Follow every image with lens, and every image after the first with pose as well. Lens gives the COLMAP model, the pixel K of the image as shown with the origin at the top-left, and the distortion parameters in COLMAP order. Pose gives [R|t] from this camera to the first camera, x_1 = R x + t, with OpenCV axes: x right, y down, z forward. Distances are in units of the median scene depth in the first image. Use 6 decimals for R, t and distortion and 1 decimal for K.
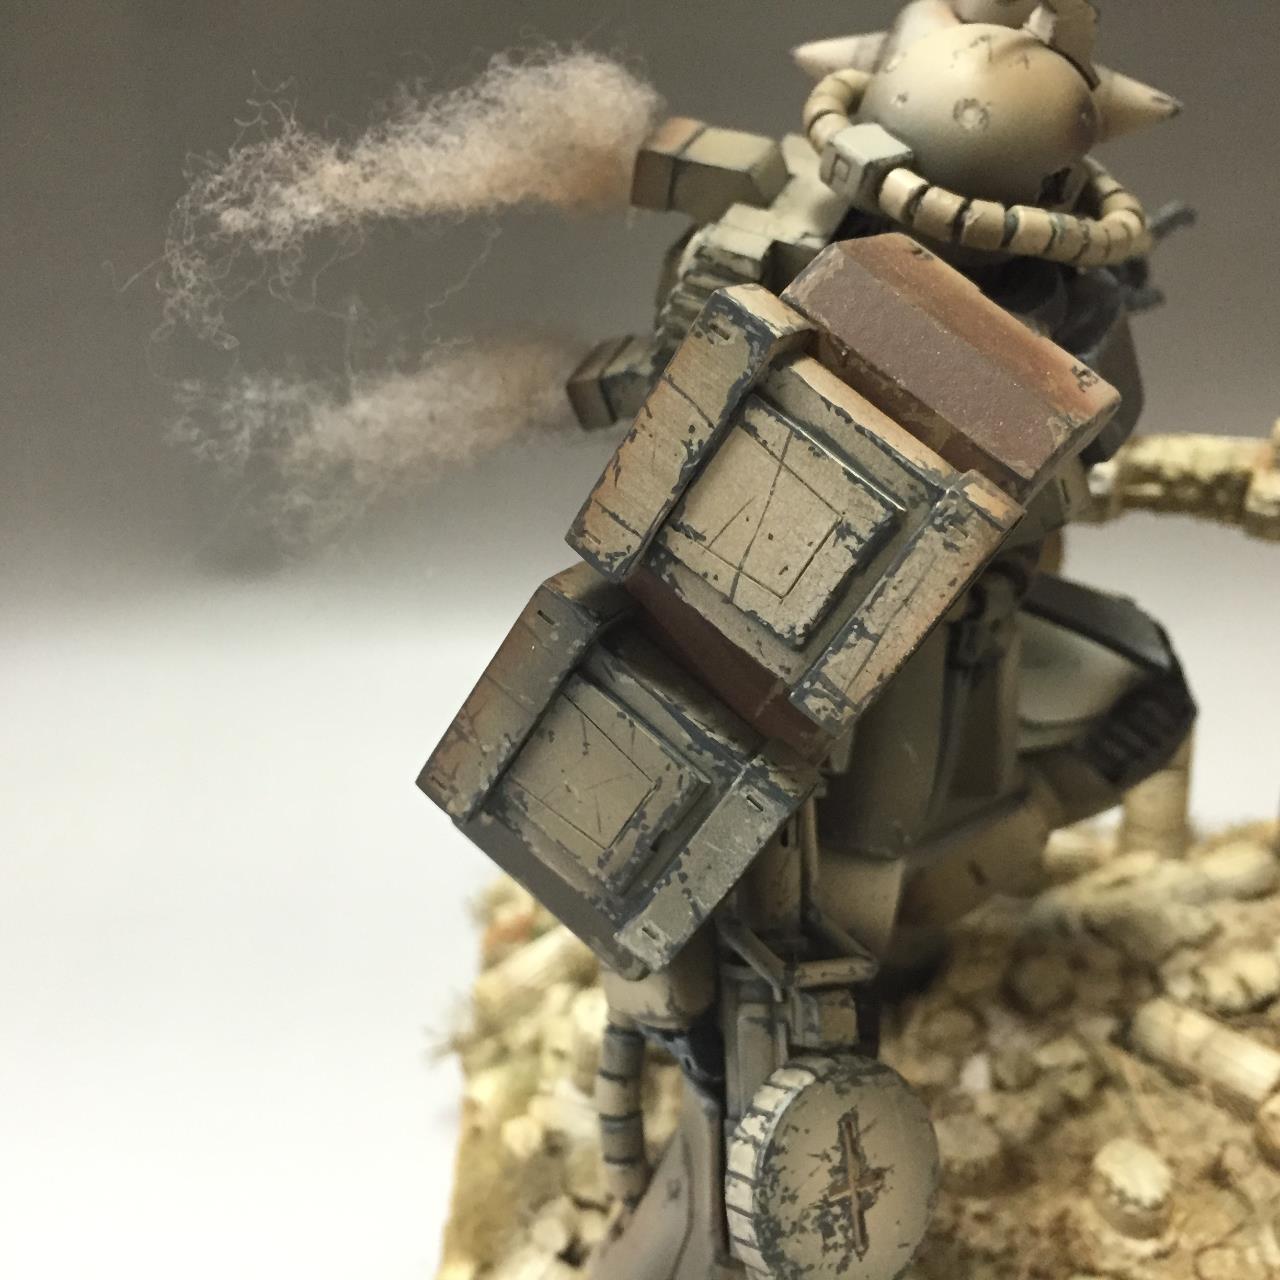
lens RADIAL K [[1550.5, 0, 626.8], [0, 1550.5, 643.4], [0, 0, 1]] dist [0.027734, 0.000000]
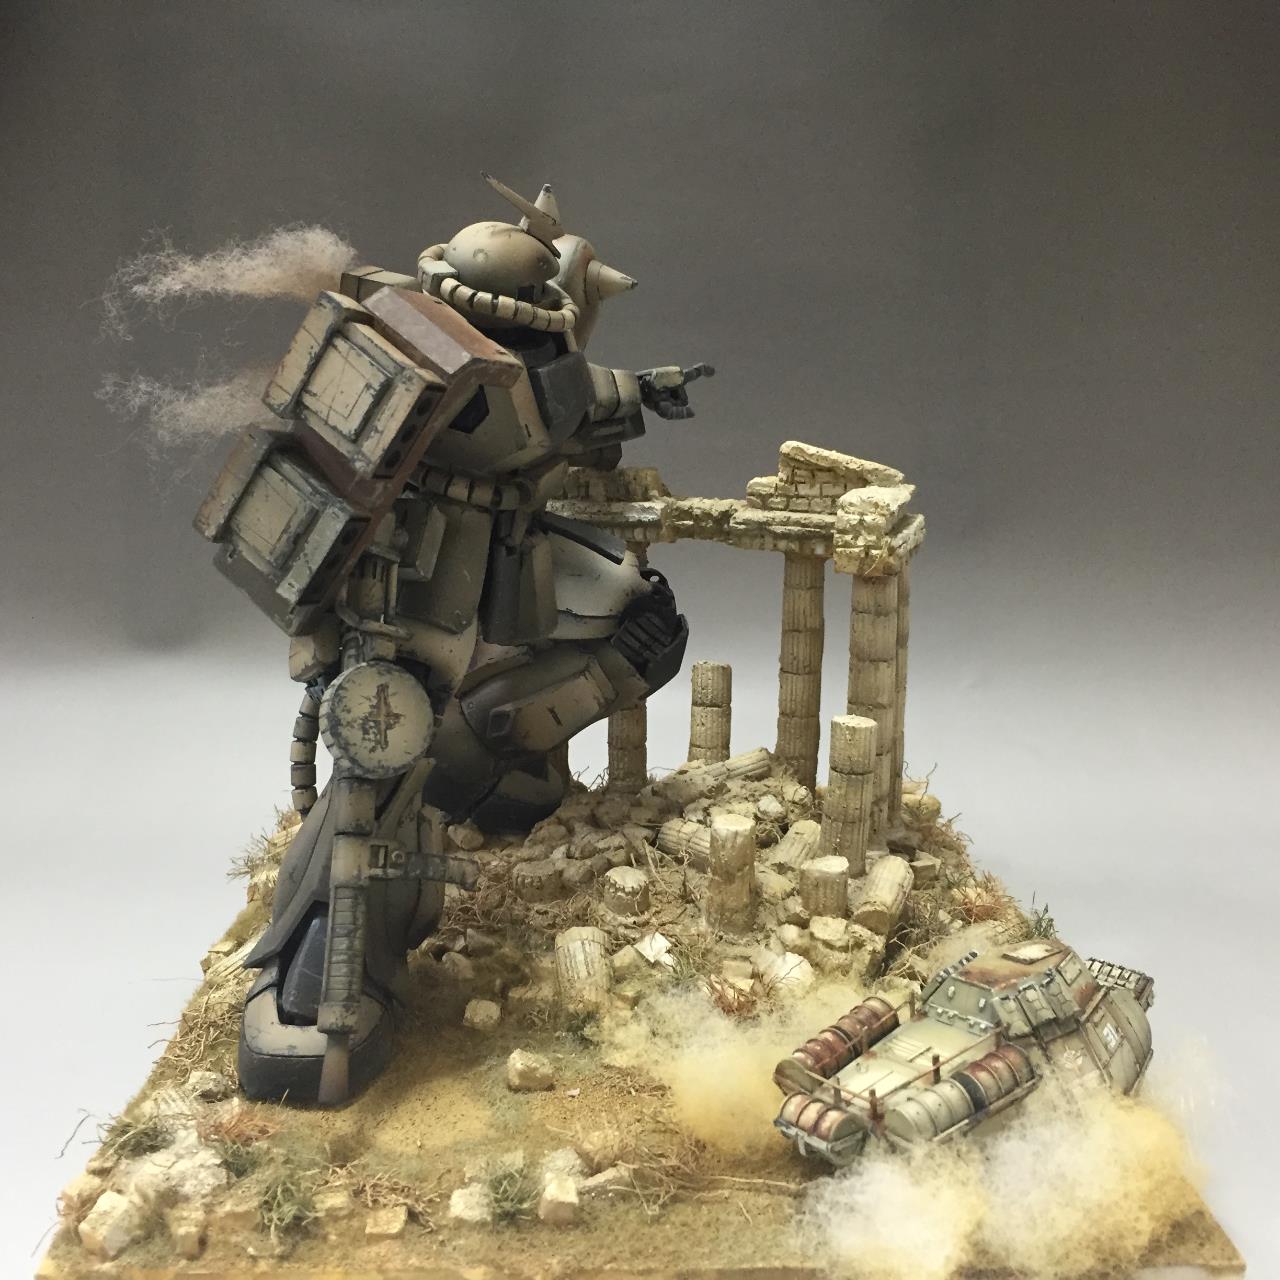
lens RADIAL K [[1550.5, 0, 649.9], [0, 1550.5, 641.5], [0, 0, 1]] dist [0.027734, 0.000000]
pose [[0.998421, 0.046481, 0.031529, 0.448309], [-0.038685, 0.976083, -0.213928, 0.703649], [-0.040718, 0.212371, 0.976340, -1.116212]]
